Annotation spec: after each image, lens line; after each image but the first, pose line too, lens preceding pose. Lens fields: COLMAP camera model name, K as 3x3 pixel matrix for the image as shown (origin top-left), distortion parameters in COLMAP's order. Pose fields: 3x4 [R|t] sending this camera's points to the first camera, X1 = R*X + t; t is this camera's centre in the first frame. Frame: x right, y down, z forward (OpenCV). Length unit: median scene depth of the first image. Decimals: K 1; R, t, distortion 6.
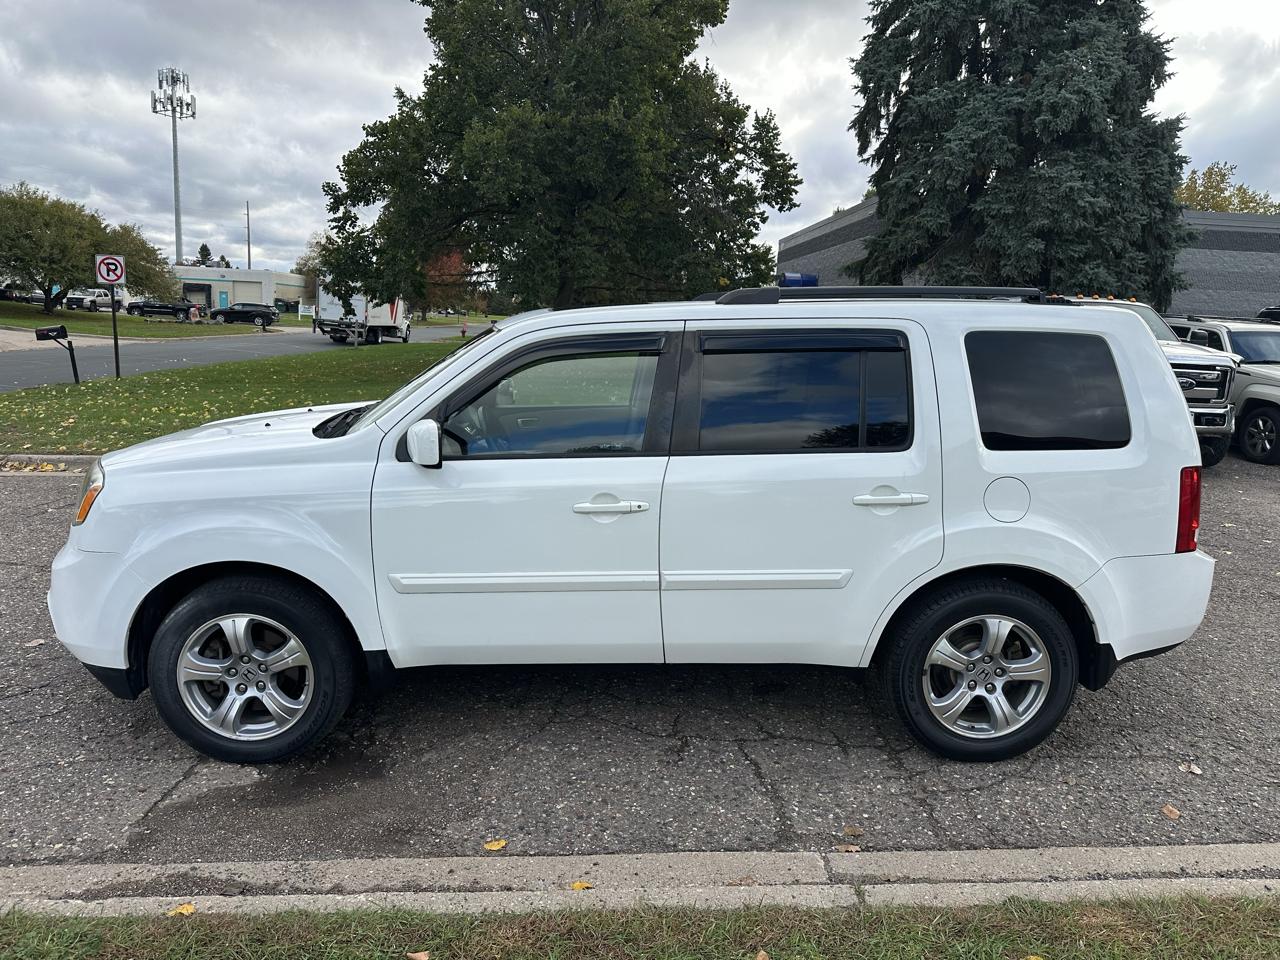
lens RADIAL K [[906.9, 0, 644.8], [0, 906.9, 469.5], [0, 0, 1]] dist [0.003156, -0.016934]
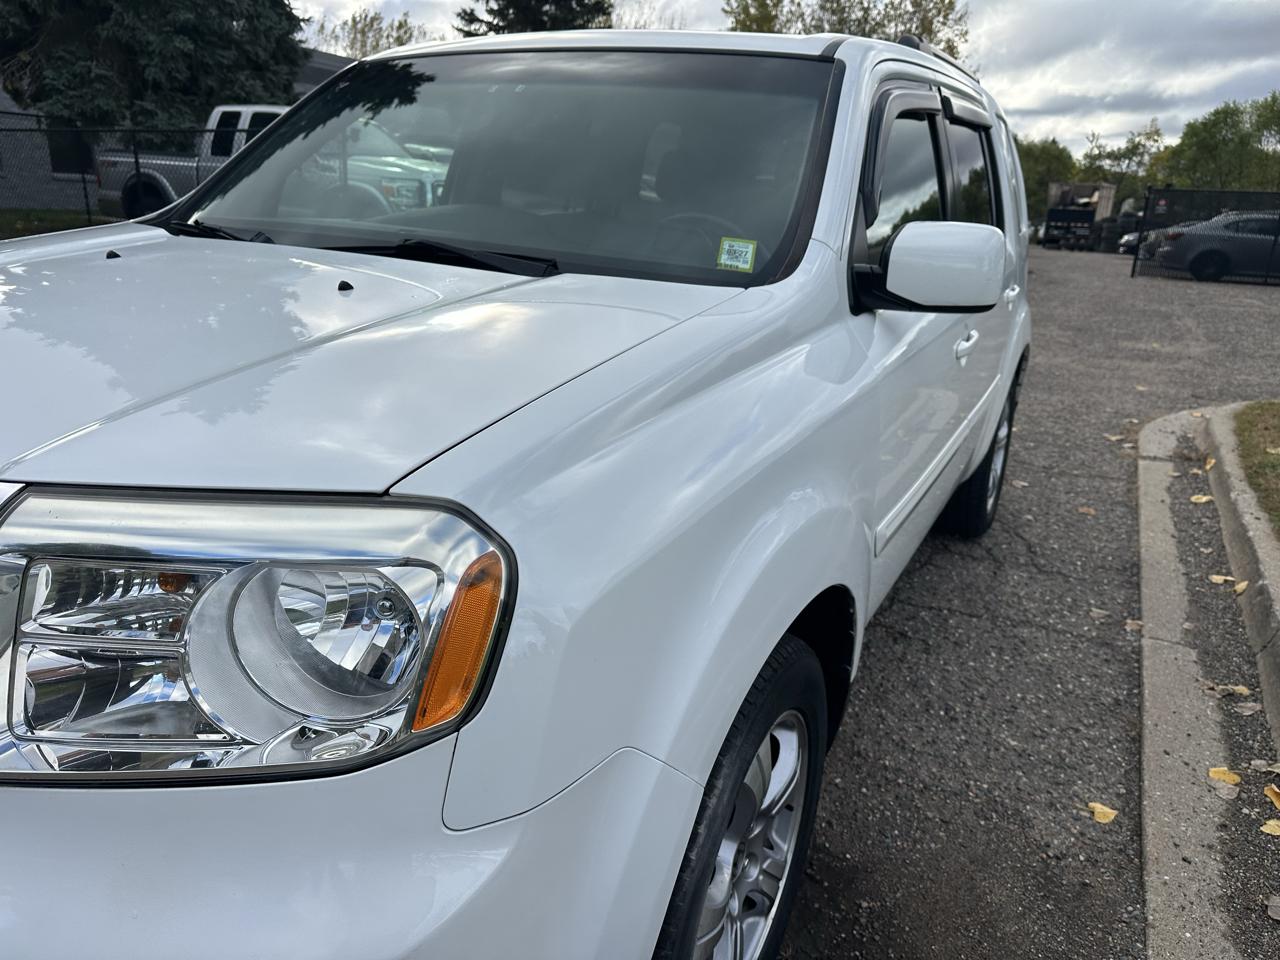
lens RADIAL K [[906.9, 0, 643.7], [0, 906.9, 485.1], [0, 0, 1]] dist [0.003156, -0.016934]
pose [[0.494672, -0.267021, 0.827042, -0.168184], [0.106680, 0.963090, 0.247139, -0.011943], [-0.862507, -0.034024, 0.504900, 0.182269]]
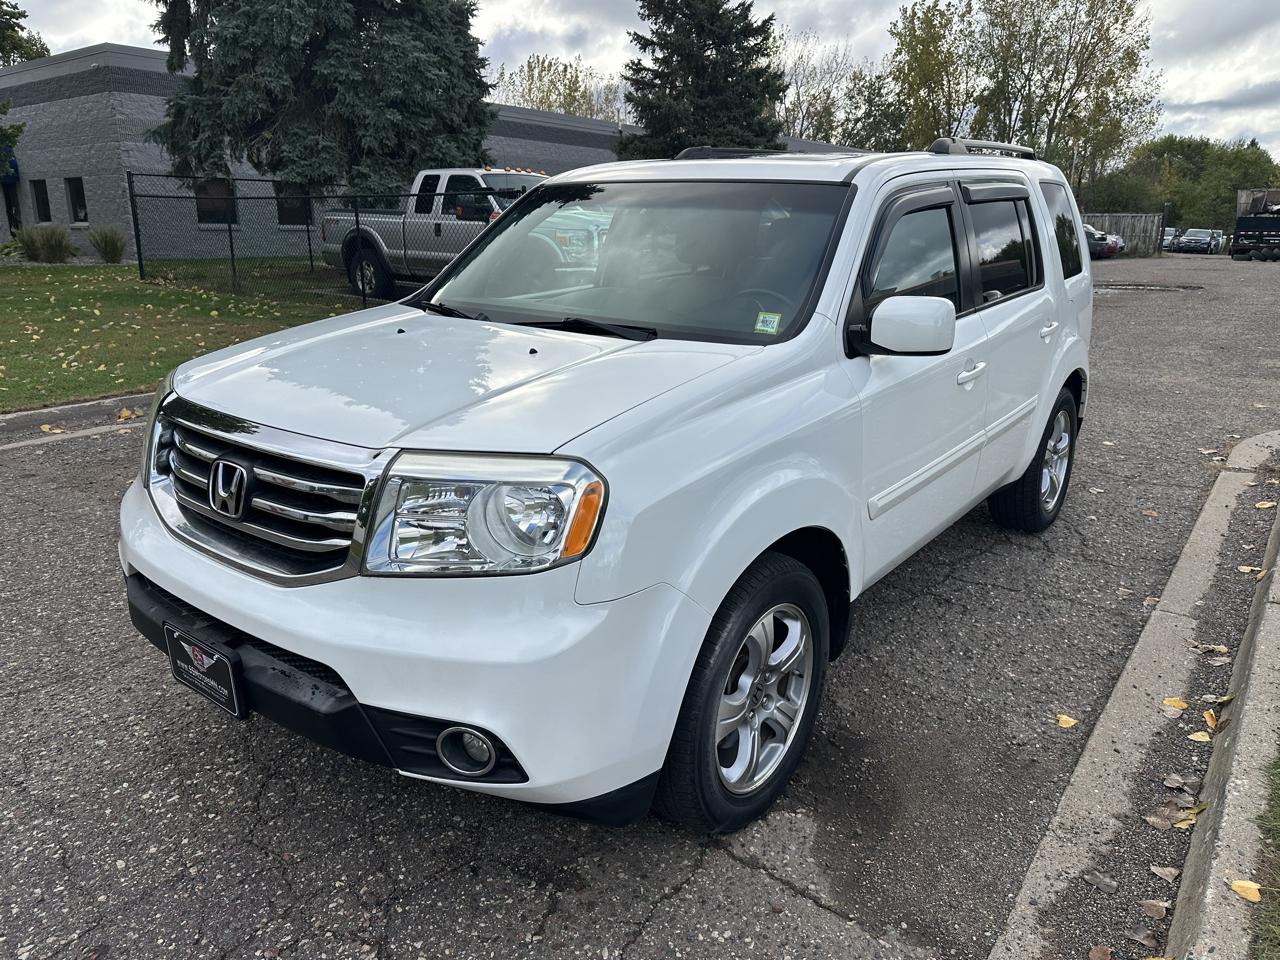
lens RADIAL K [[906.9, 0, 649.6], [0, 906.9, 467.8], [0, 0, 1]] dist [0.003156, -0.016934]
pose [[0.633403, -0.228689, 0.739257, -0.212069], [0.135156, 0.973343, 0.185300, -0.018447], [-0.761927, -0.017454, 0.647427, 0.135273]]
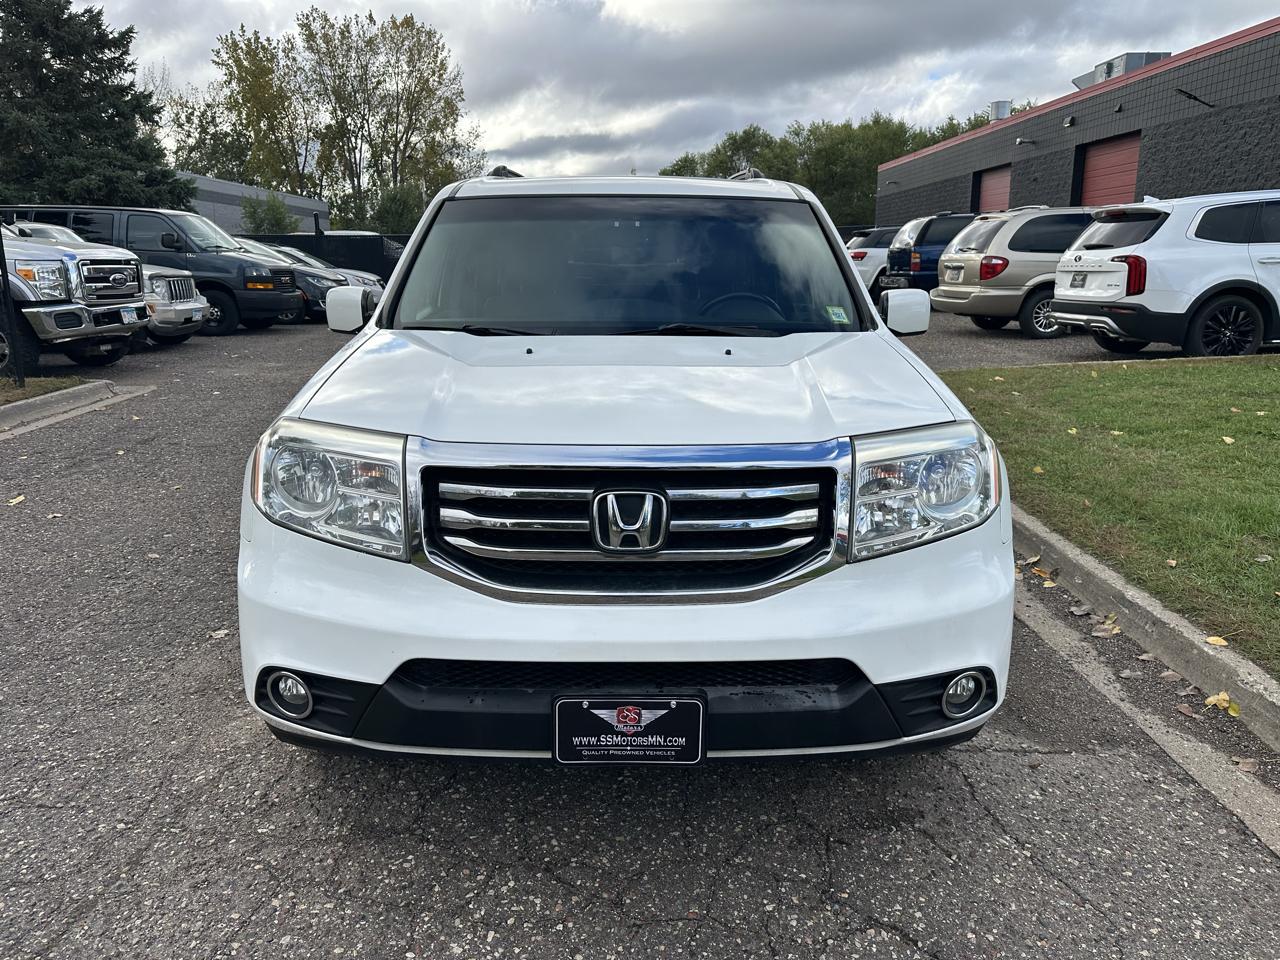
lens RADIAL K [[906.9, 0, 631.7], [0, 906.9, 468.3], [0, 0, 1]] dist [0.003156, -0.016934]
pose [[0.014861, -0.257239, 0.966233, -0.270067], [0.160892, 0.954363, 0.251605, -0.036548], [-0.986860, 0.151720, 0.055570, 0.270331]]
